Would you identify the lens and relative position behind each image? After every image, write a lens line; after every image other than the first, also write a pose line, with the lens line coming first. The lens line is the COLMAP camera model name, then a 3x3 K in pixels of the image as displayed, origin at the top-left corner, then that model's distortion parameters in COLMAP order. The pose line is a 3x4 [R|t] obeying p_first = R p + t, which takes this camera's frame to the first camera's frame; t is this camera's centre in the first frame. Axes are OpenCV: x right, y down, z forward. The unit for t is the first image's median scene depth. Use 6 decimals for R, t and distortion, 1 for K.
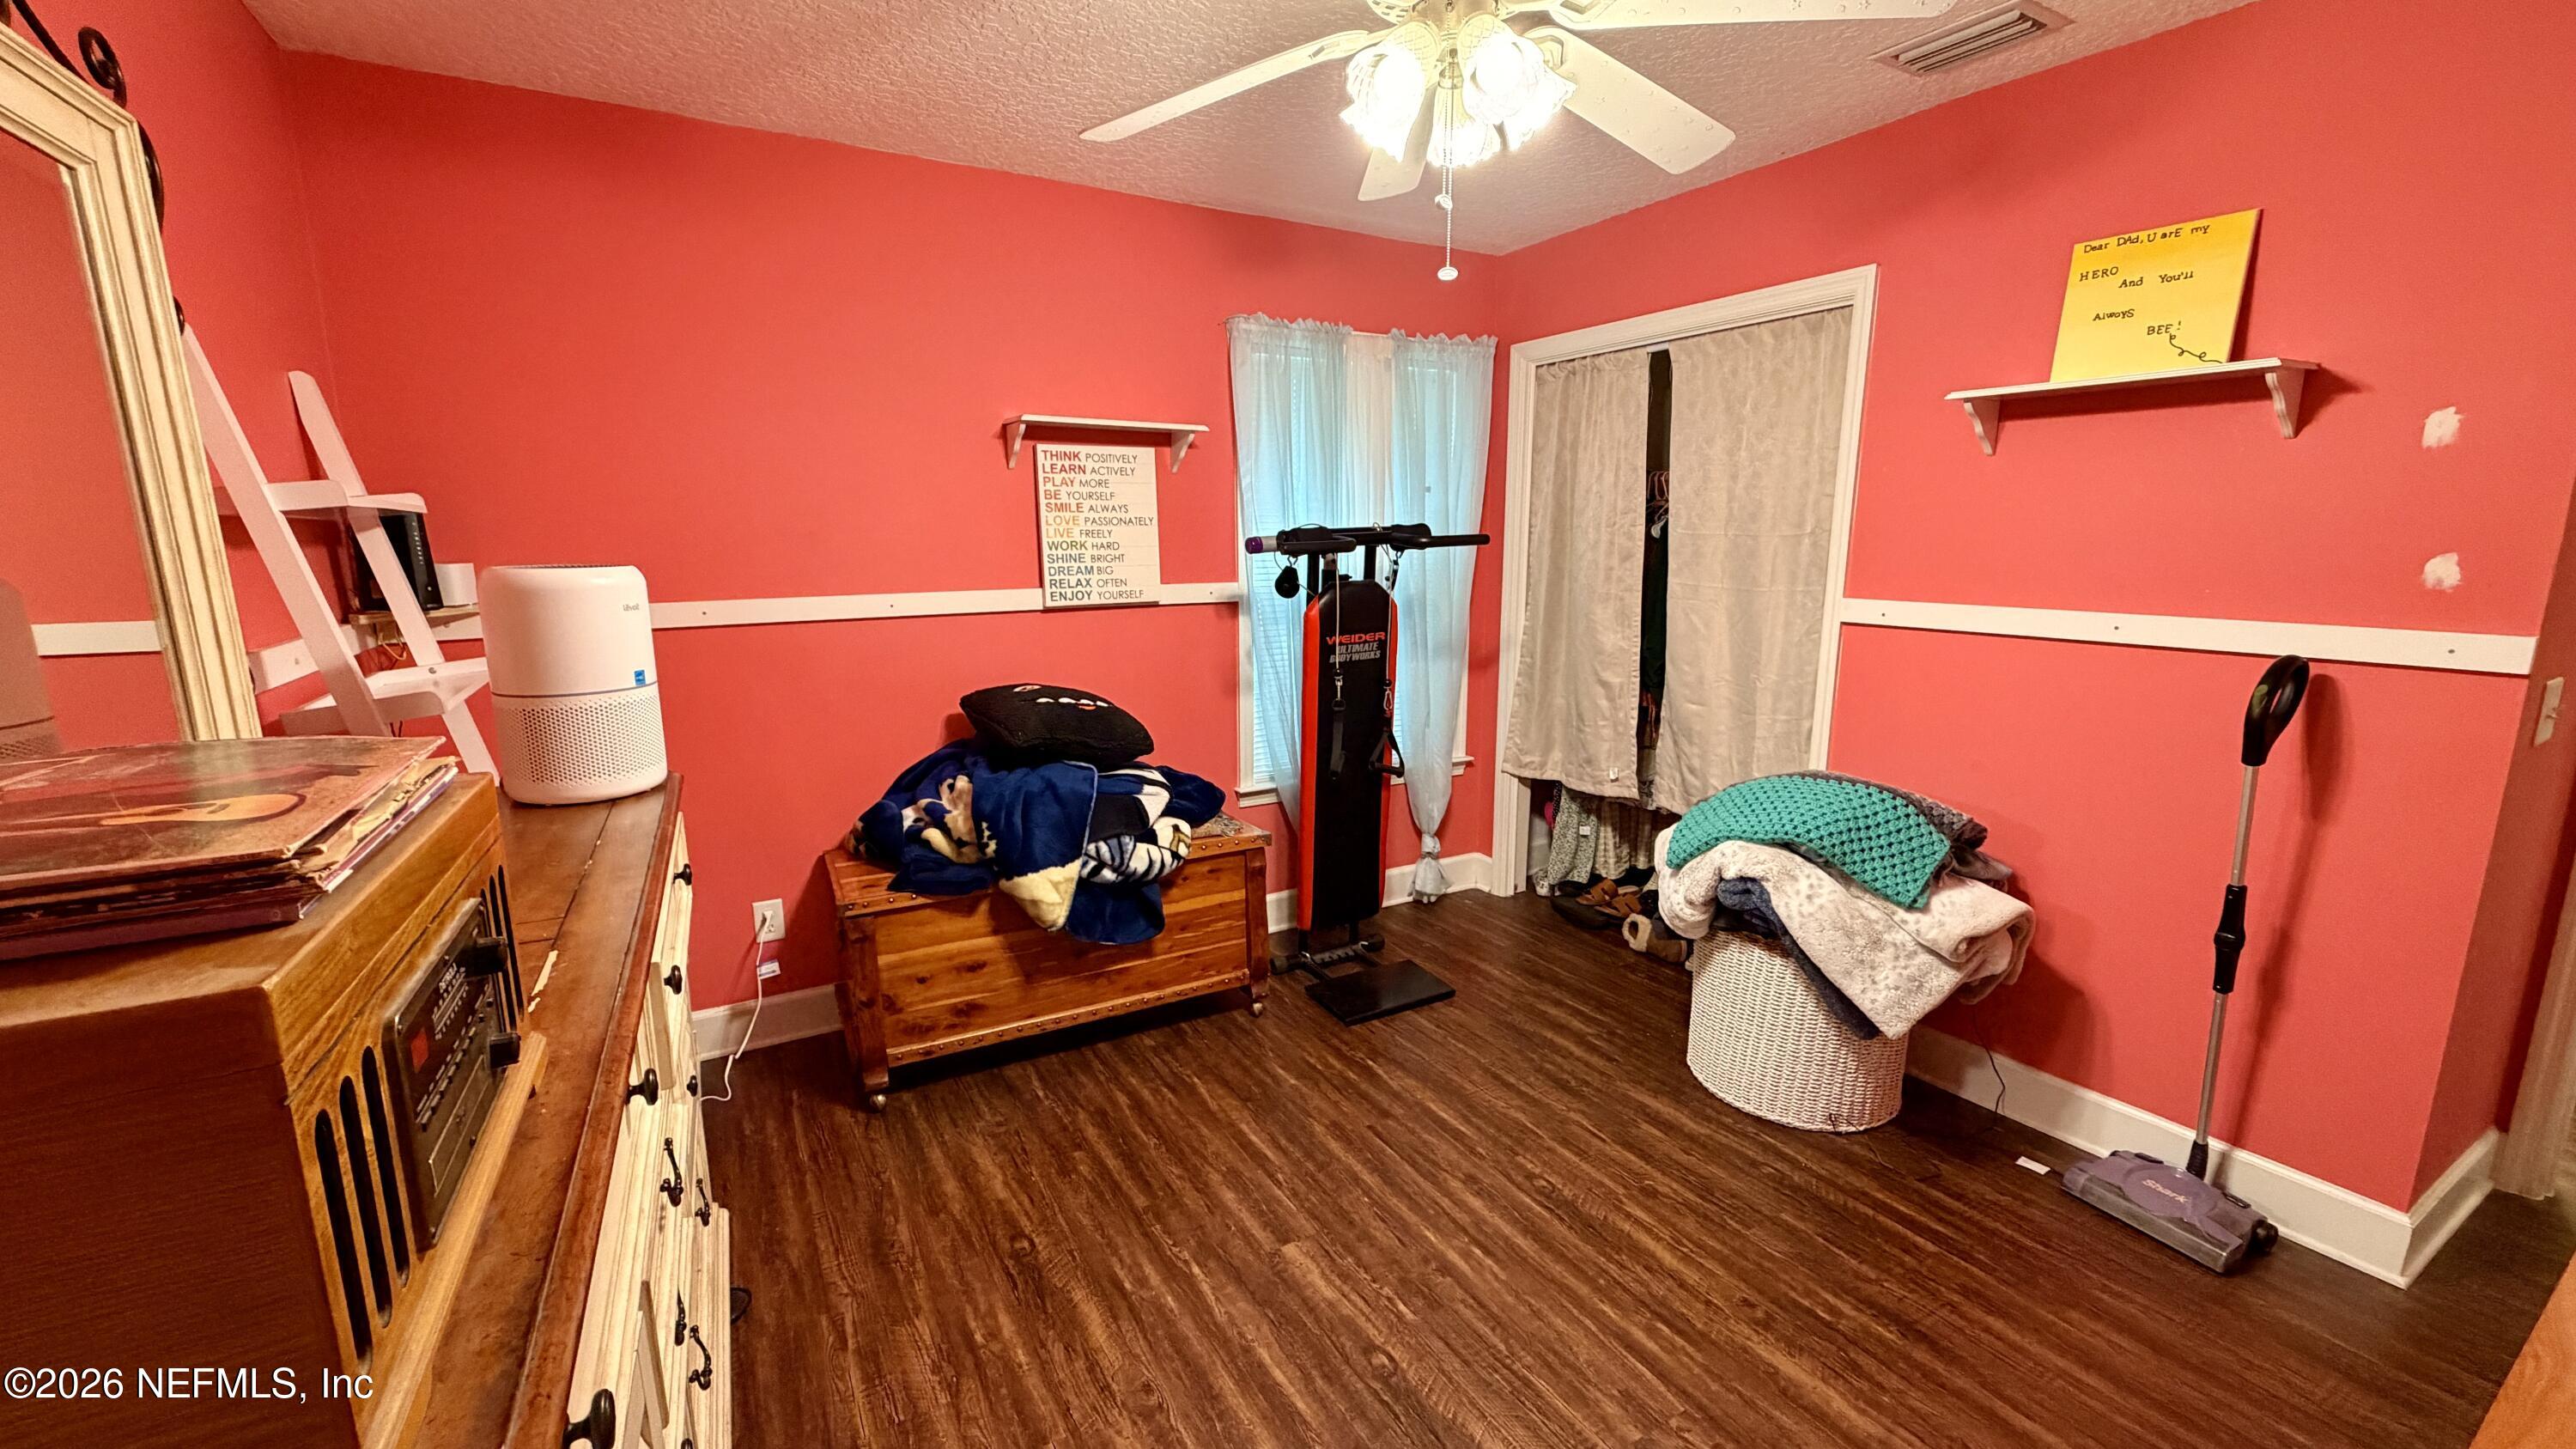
lens RADIAL K [[1023.6, 0, 1277.7], [0, 1023.6, 731.3], [0, 0, 1]] dist [-0.001964, 0.000747]
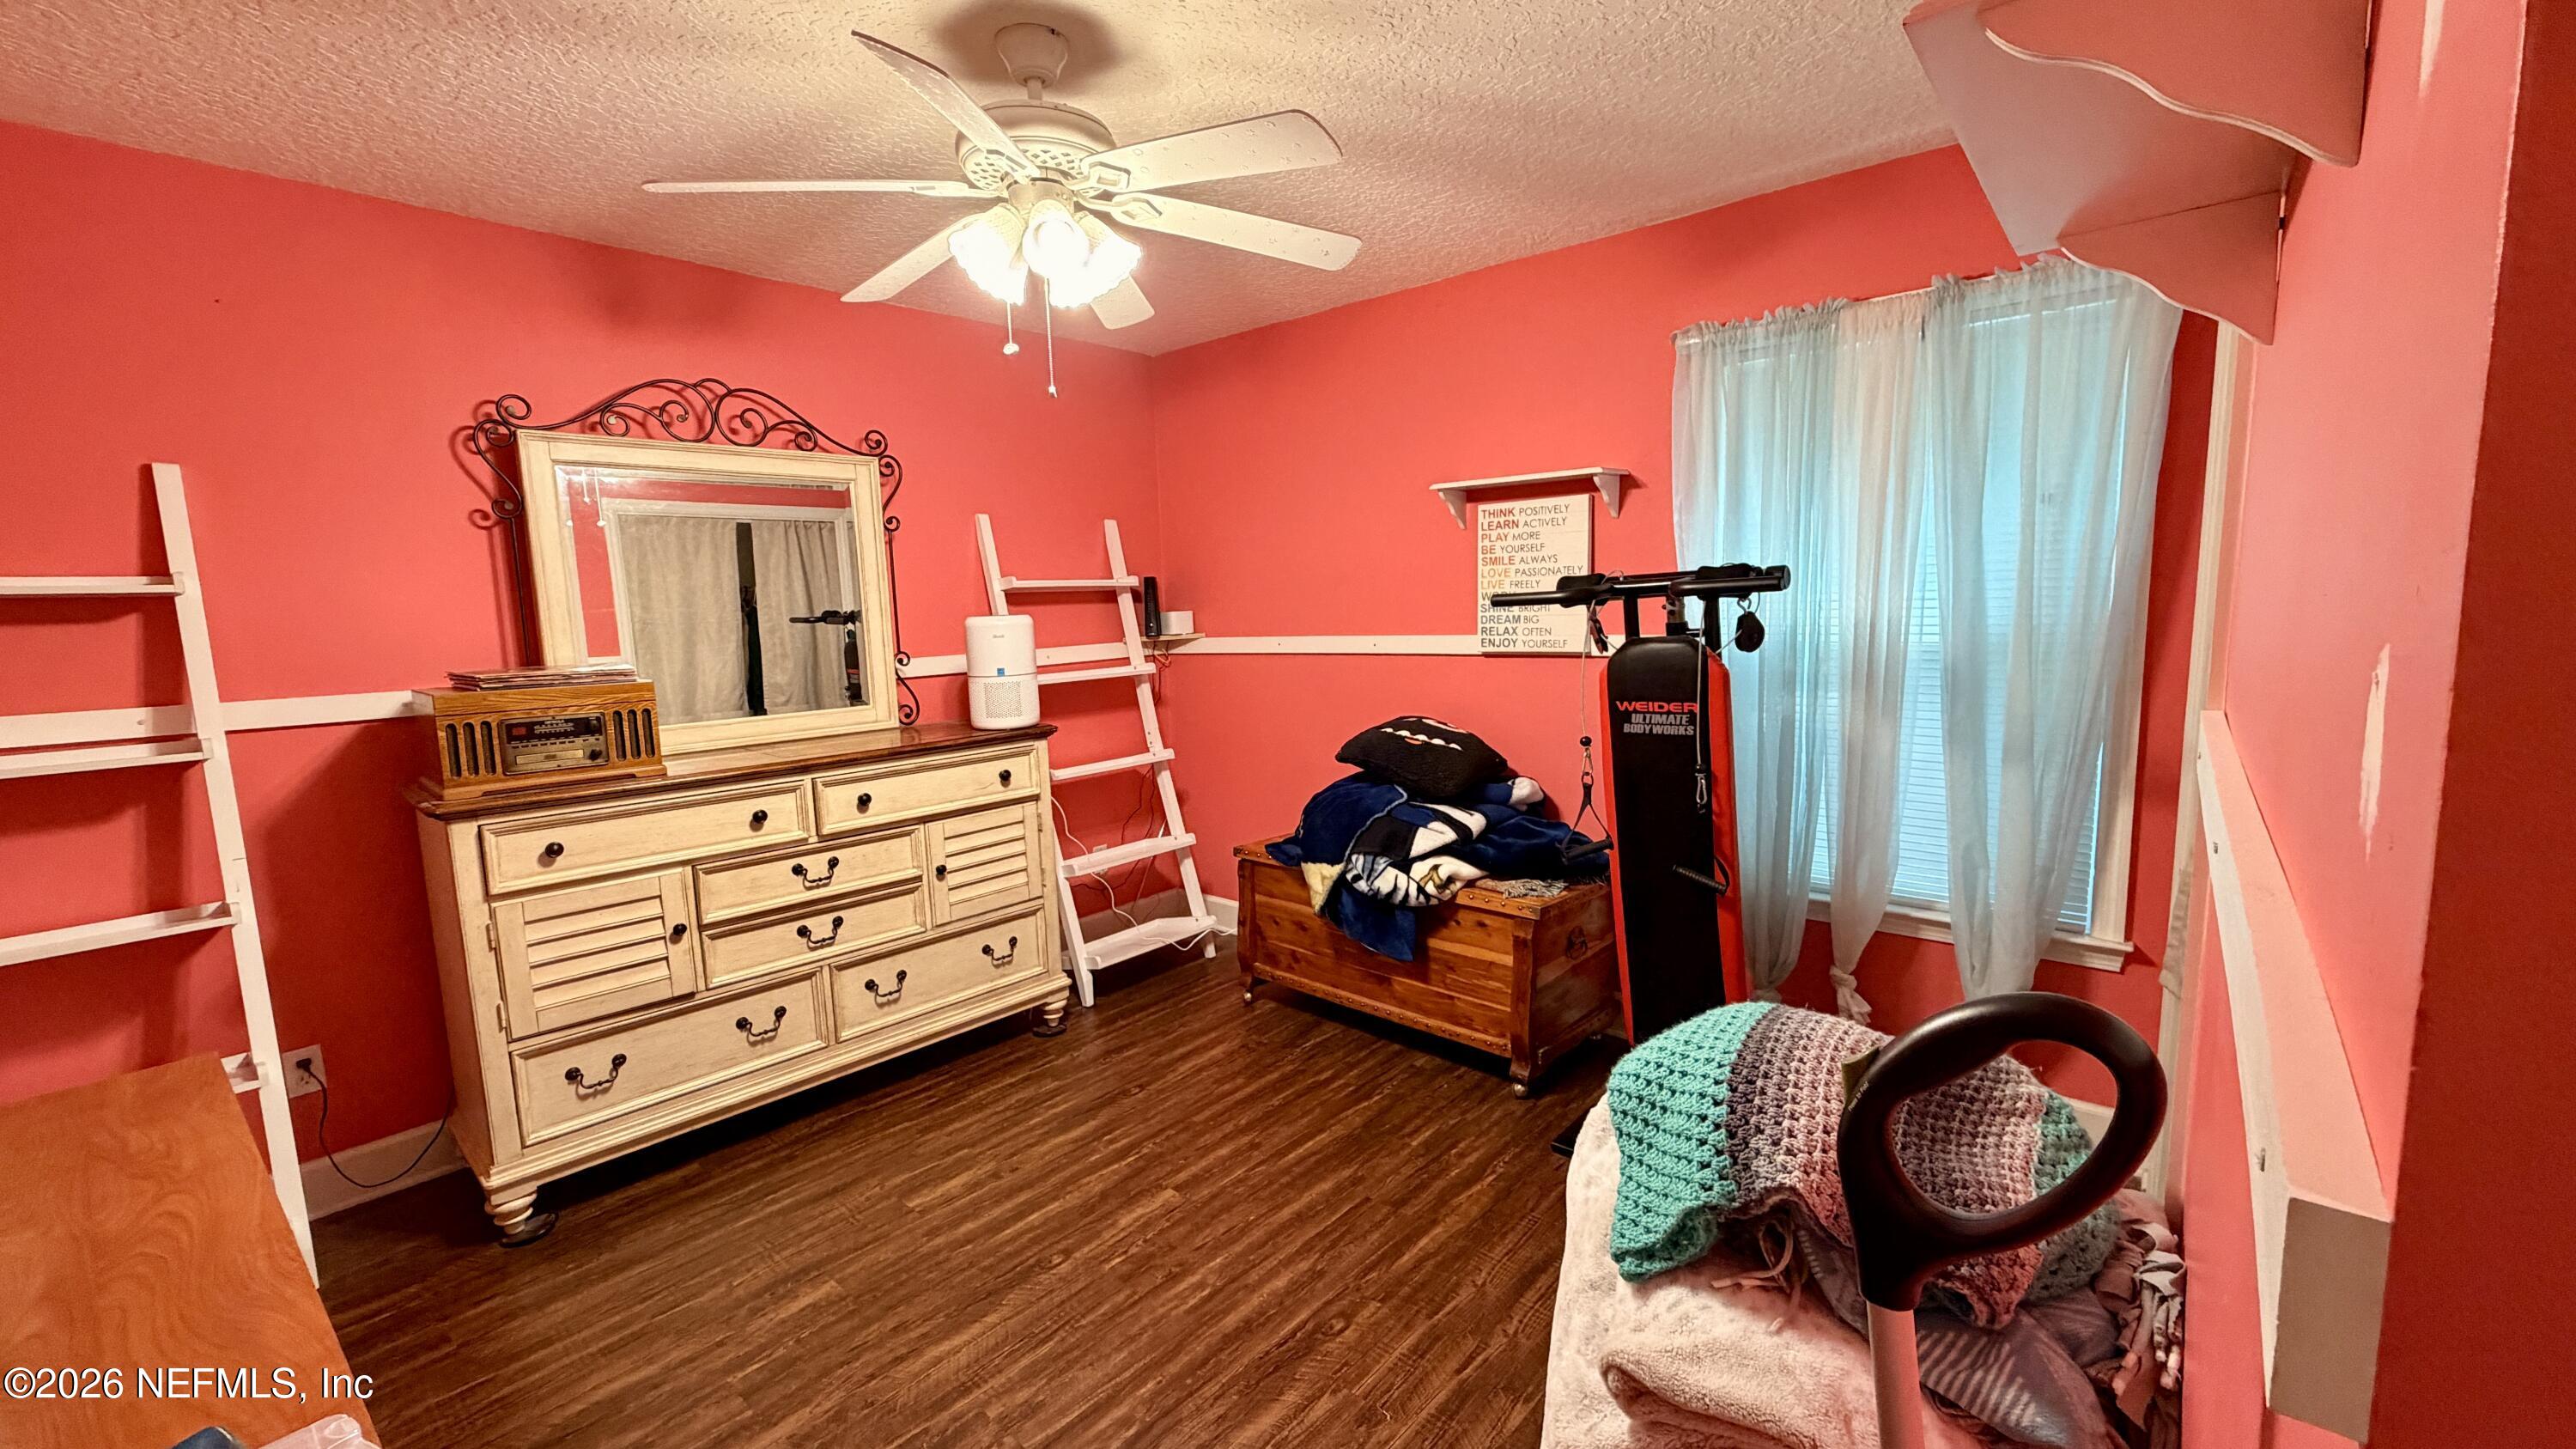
lens RADIAL K [[1023.6, 0, 1280.7], [0, 1023.6, 728.5], [0, 0, 1]] dist [-0.001964, 0.000747]
pose [[0.320402, 0.114834, -0.940296, 0.776615], [-0.149494, 0.986316, 0.069514, -0.088689], [0.935411, 0.118296, 0.333184, 0.464785]]
